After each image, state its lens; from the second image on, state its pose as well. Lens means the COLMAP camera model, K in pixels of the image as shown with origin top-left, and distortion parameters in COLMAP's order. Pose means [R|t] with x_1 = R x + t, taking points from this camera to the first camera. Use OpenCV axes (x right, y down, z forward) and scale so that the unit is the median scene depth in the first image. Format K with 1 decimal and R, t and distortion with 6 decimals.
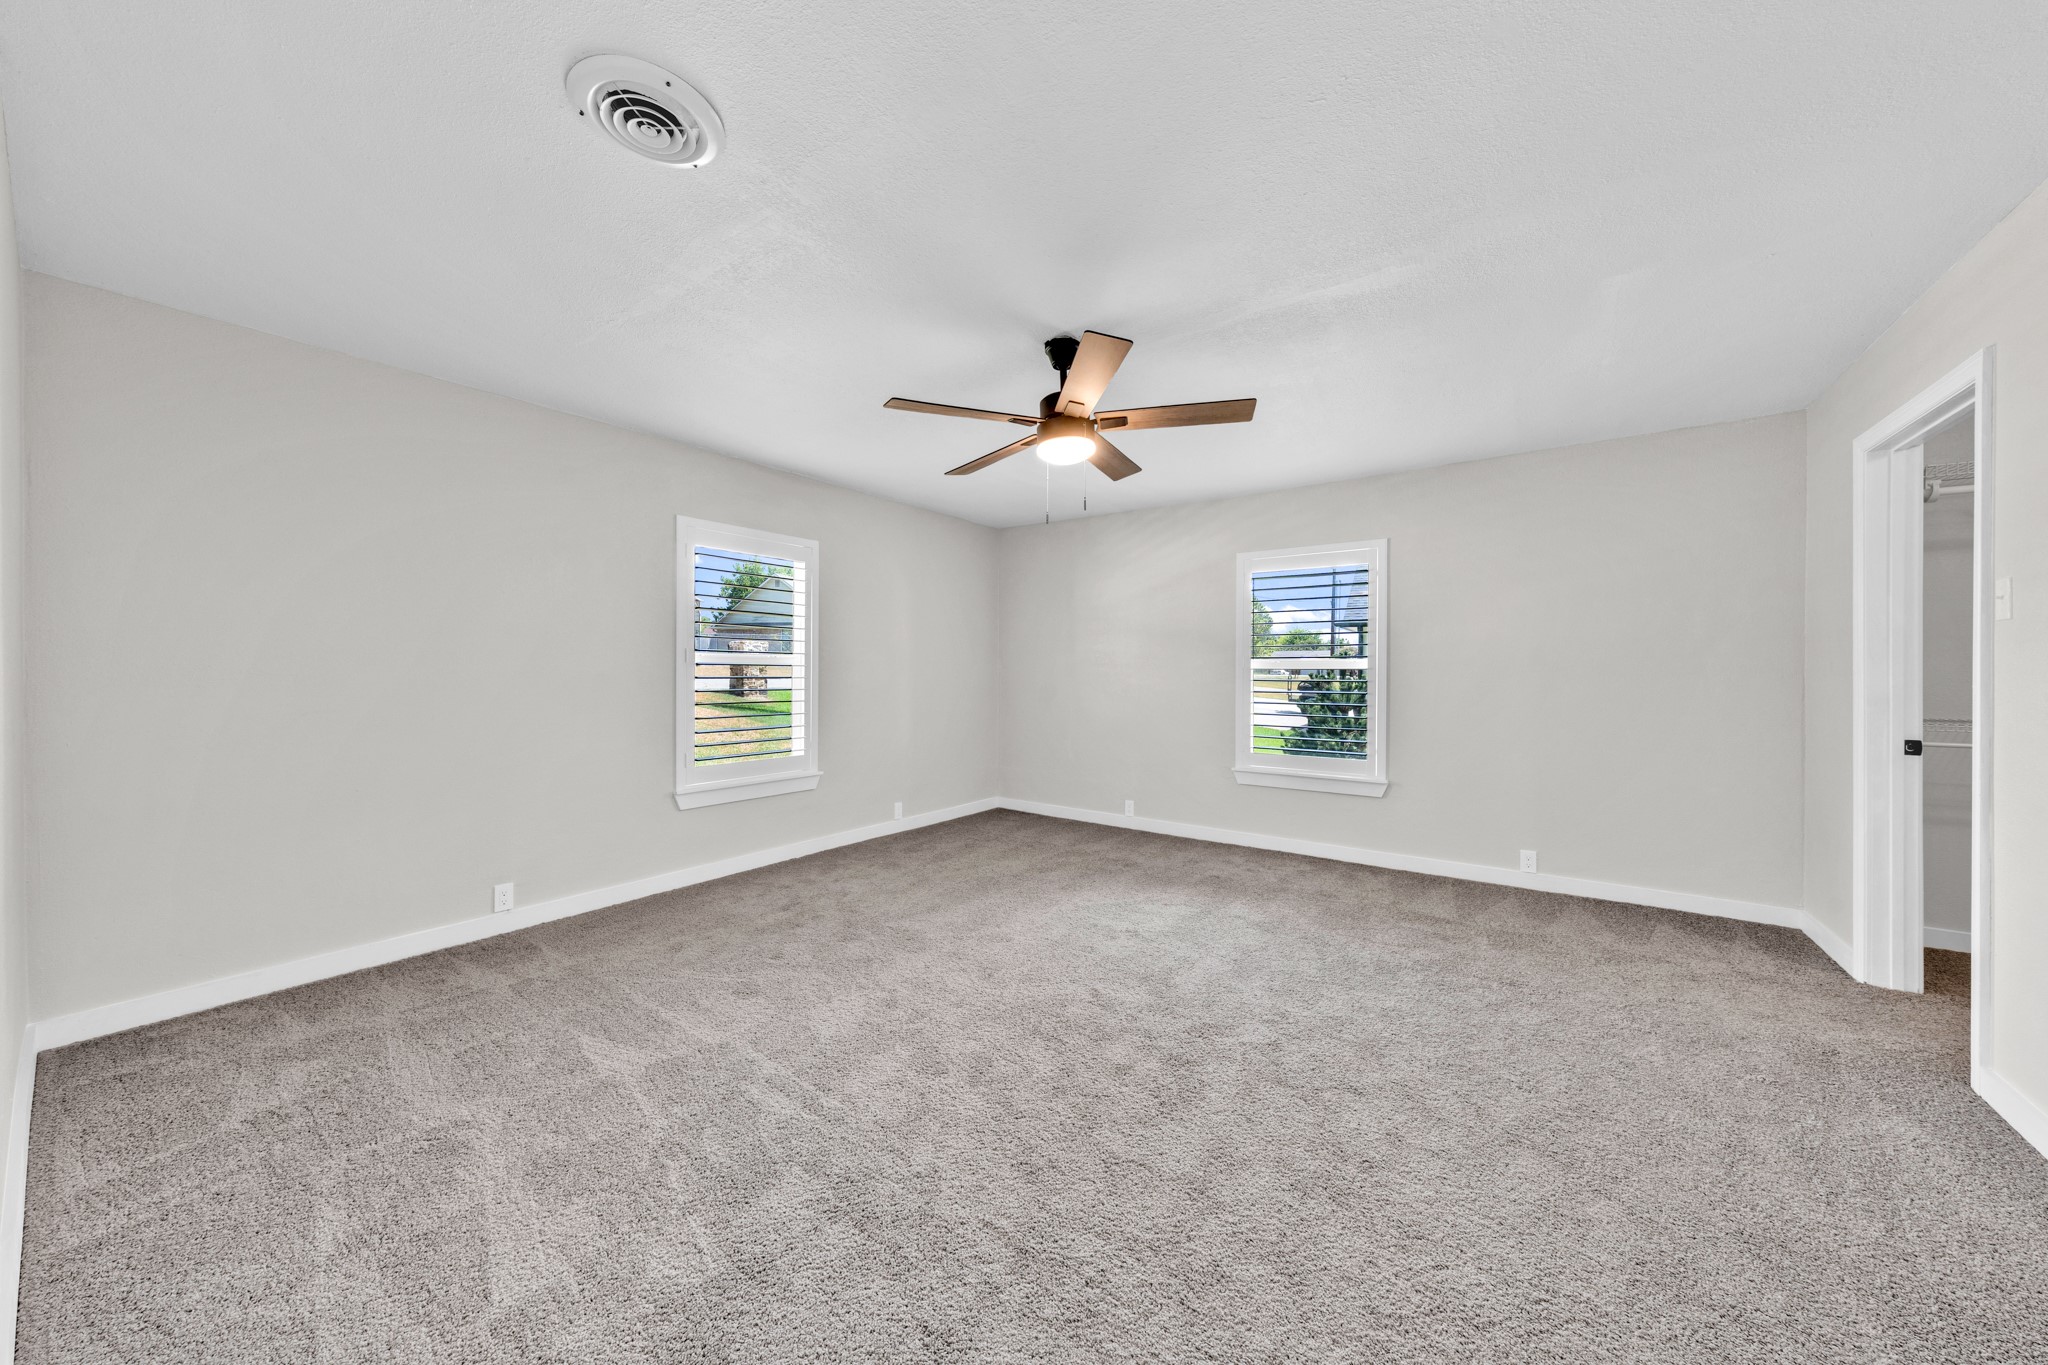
lens RADIAL K [[689.5, 0, 1020.0], [0, 689.5, 669.9], [0, 0, 1]] dist [0.001246, 0.000223]
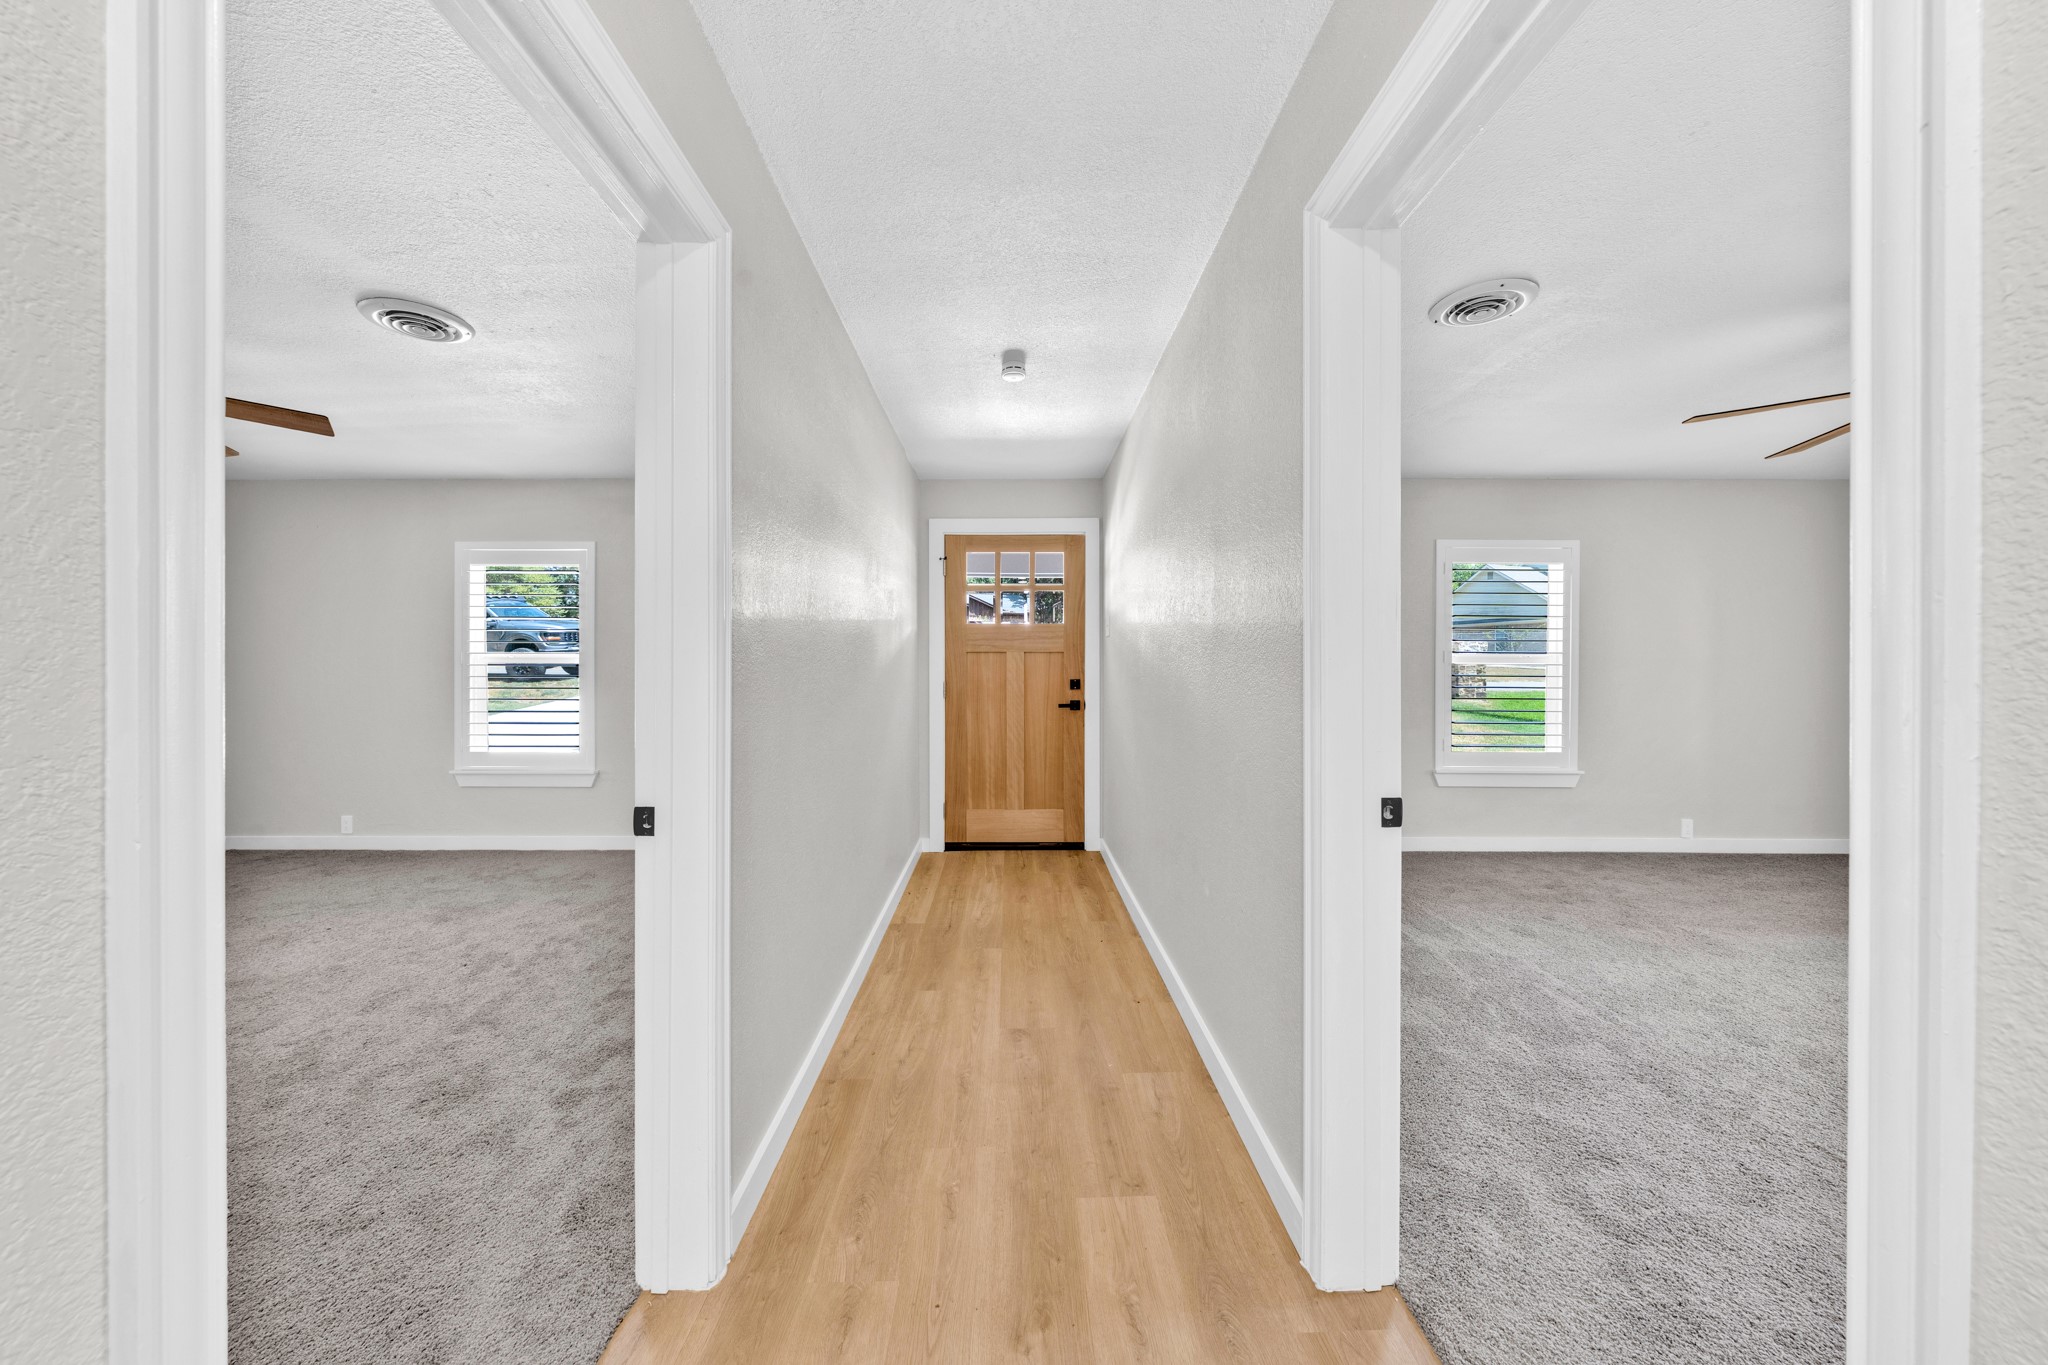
lens RADIAL K [[689.5, 0, 1020.0], [0, 689.5, 669.9], [0, 0, 1]] dist [0.001246, 0.000223]
pose [[0.596288, -0.001362, -0.802769, 0.033317], [-0.001808, 0.999994, -0.003040, 0.007256], [0.802768, 0.003264, 0.596282, -0.293356]]
